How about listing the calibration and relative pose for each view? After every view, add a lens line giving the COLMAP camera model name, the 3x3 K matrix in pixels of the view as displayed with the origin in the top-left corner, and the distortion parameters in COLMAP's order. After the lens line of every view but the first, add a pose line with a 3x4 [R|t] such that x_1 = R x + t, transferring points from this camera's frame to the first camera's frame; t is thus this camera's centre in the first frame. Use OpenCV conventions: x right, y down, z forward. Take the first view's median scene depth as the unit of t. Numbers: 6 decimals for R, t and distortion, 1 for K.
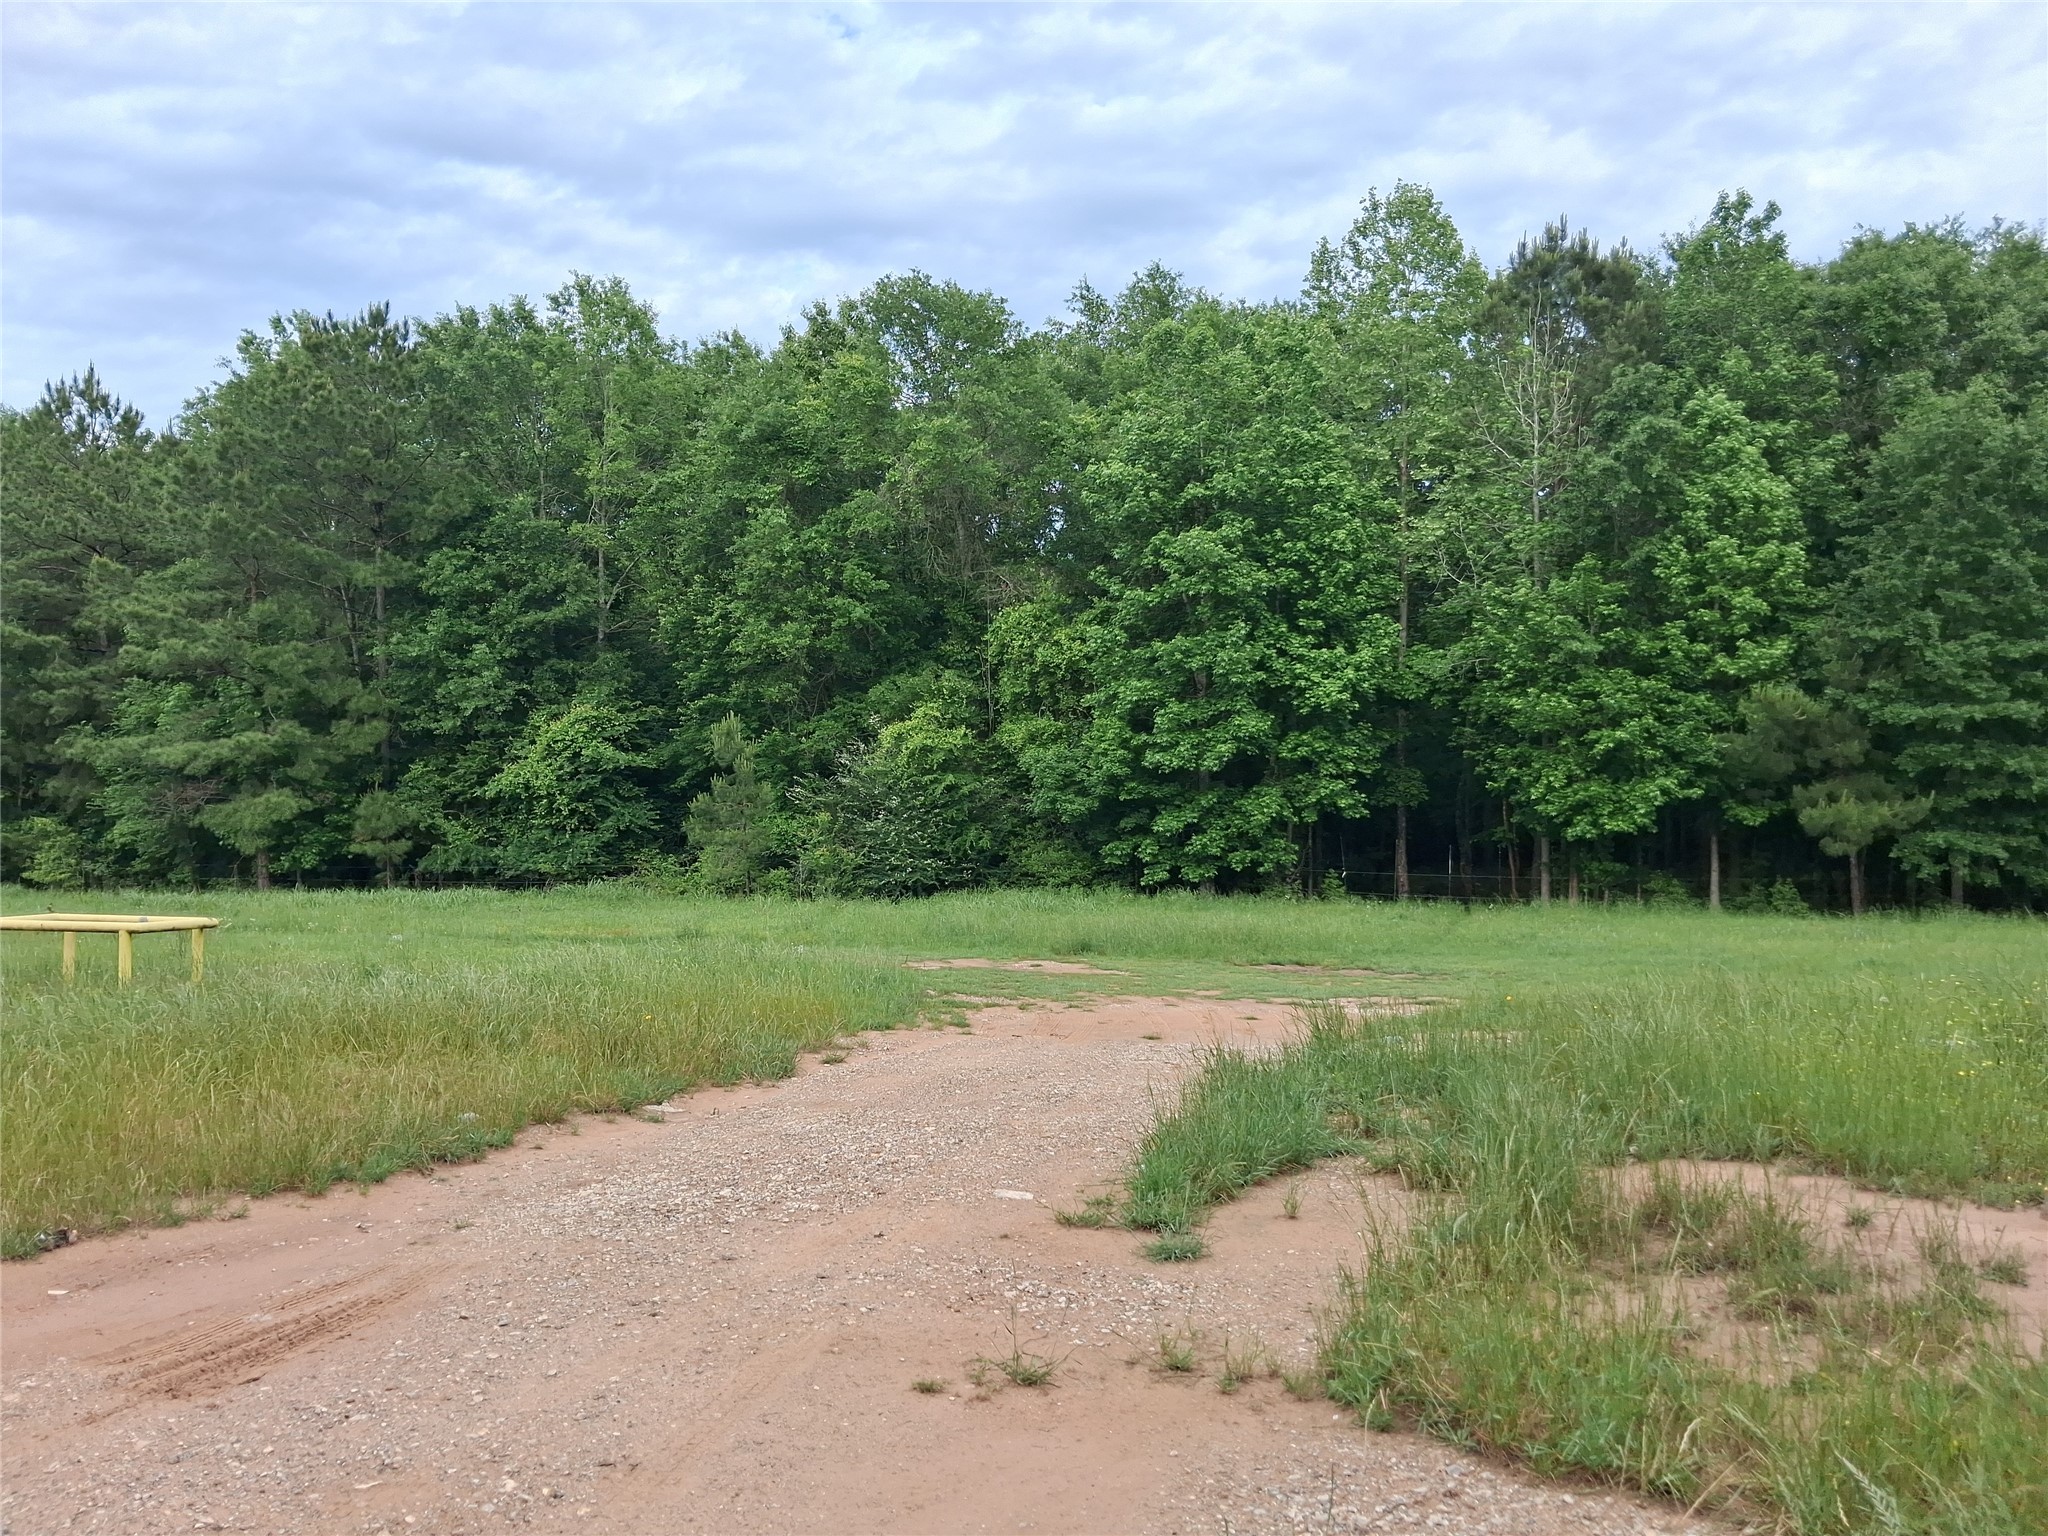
lens RADIAL K [[1624.3, 0, 1009.2], [0, 1624.3, 772.0], [0, 0, 1]] dist [-0.001917, 0.000839]
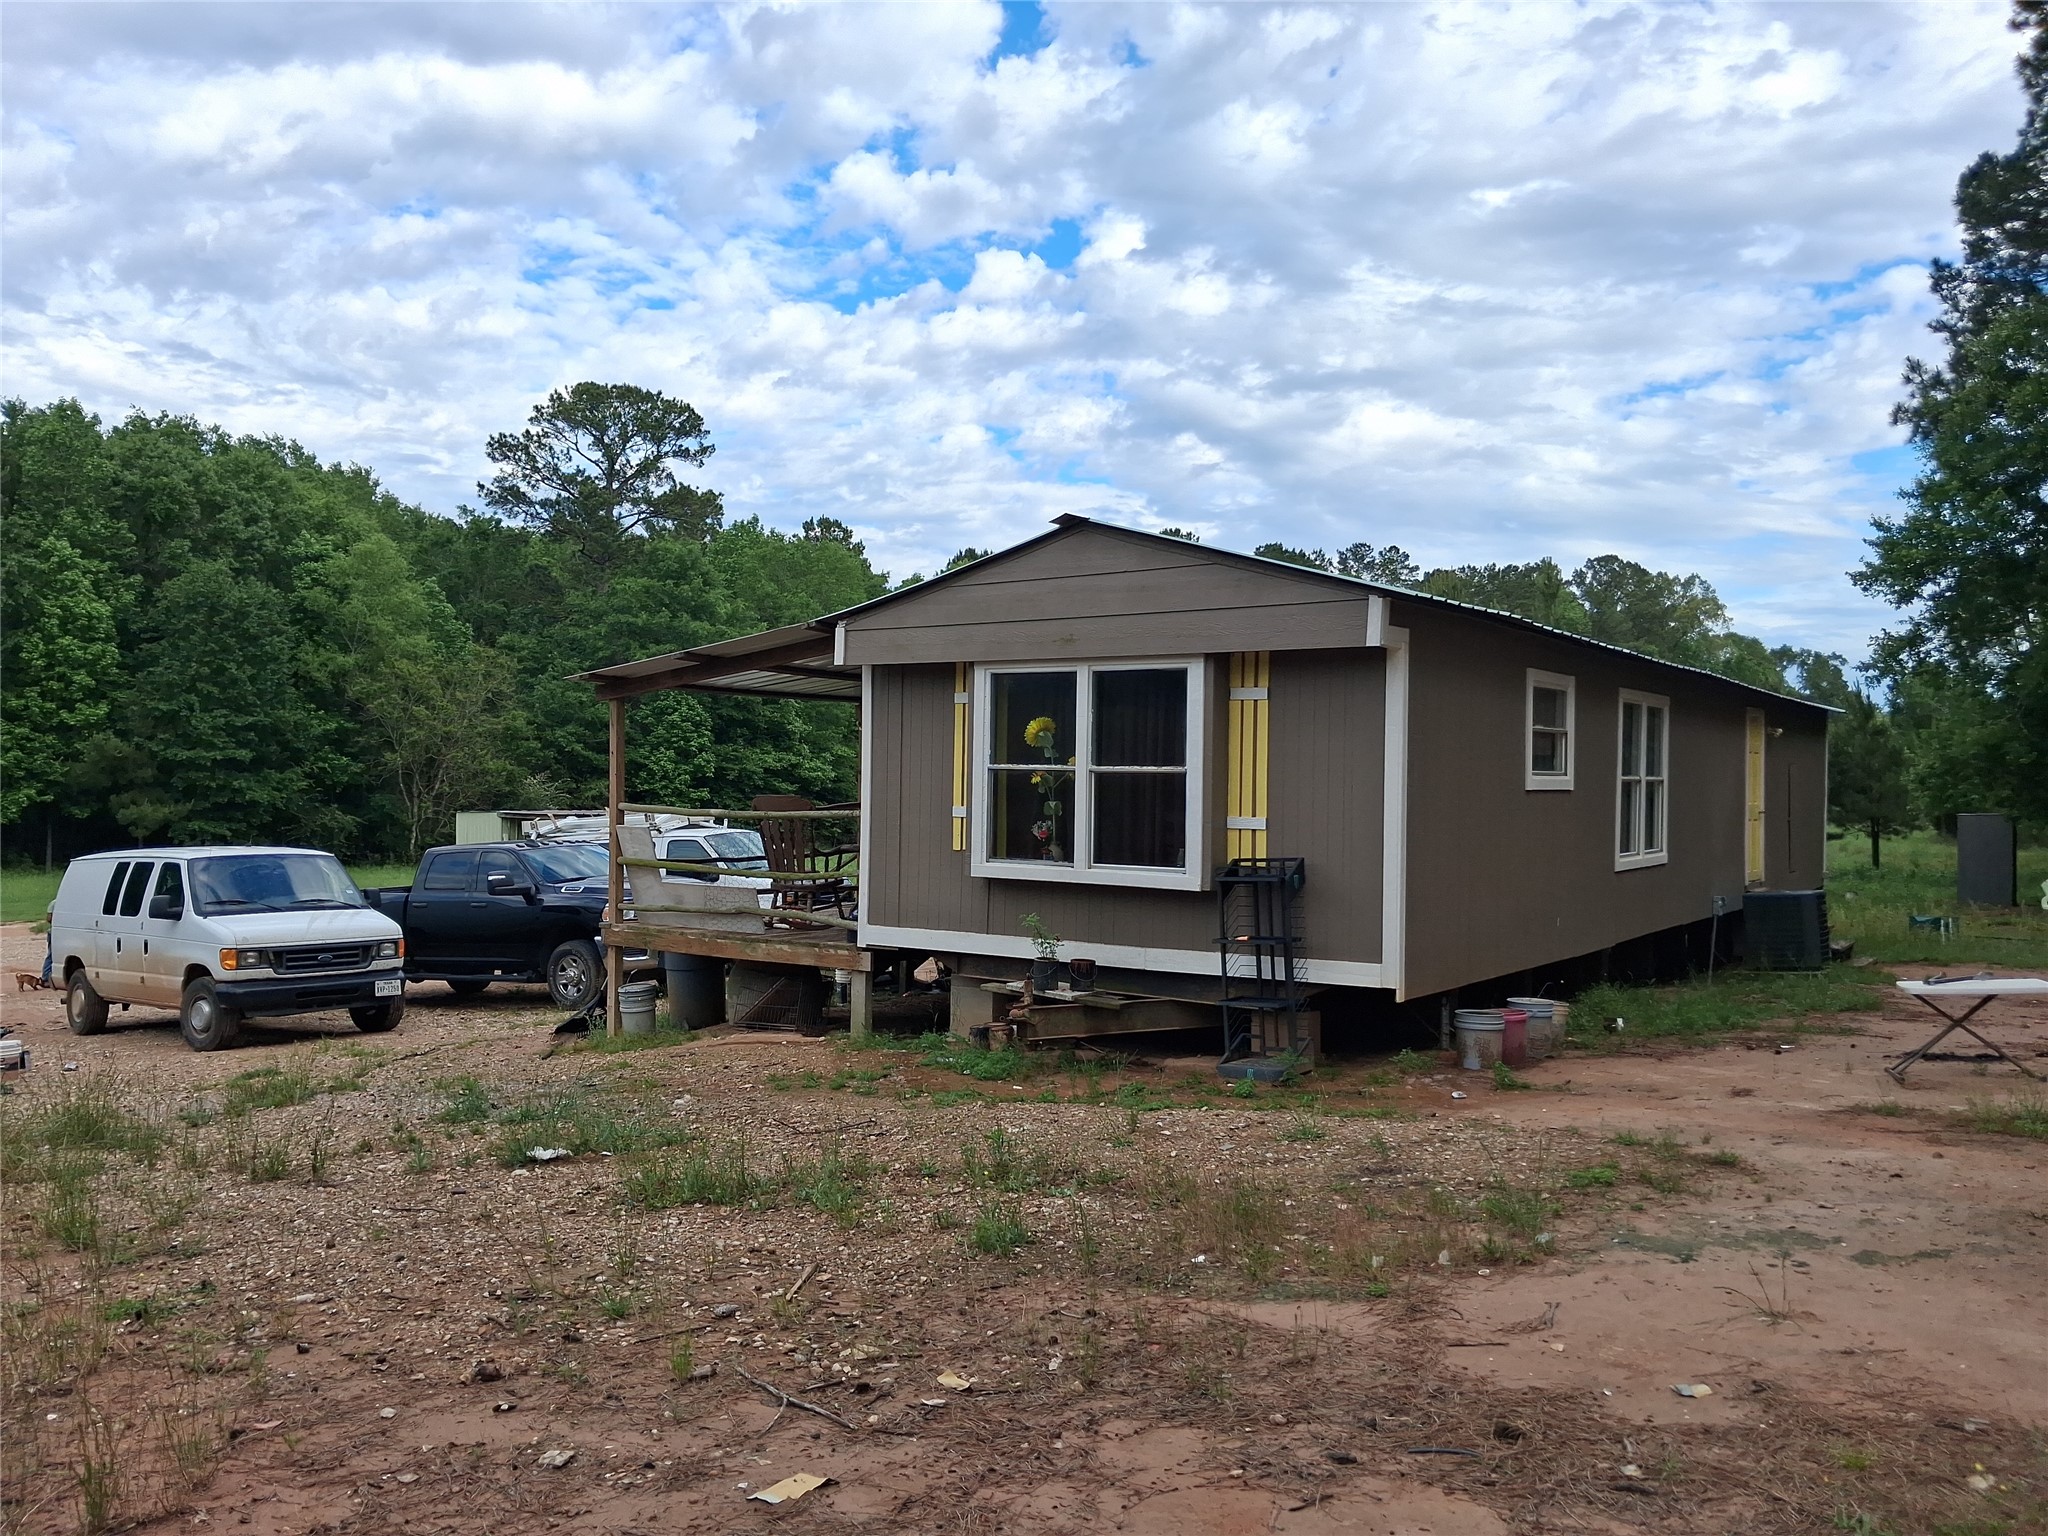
lens RADIAL K [[1624.3, 0, 1009.2], [0, 1624.3, 772.0], [0, 0, 1]] dist [-0.001917, 0.000839]
pose [[0.505459, 0.007750, 0.862816, -0.466005], [-0.035274, 0.999309, 0.011689, -0.064454], [-0.862129, -0.036343, 0.505383, -0.603229]]
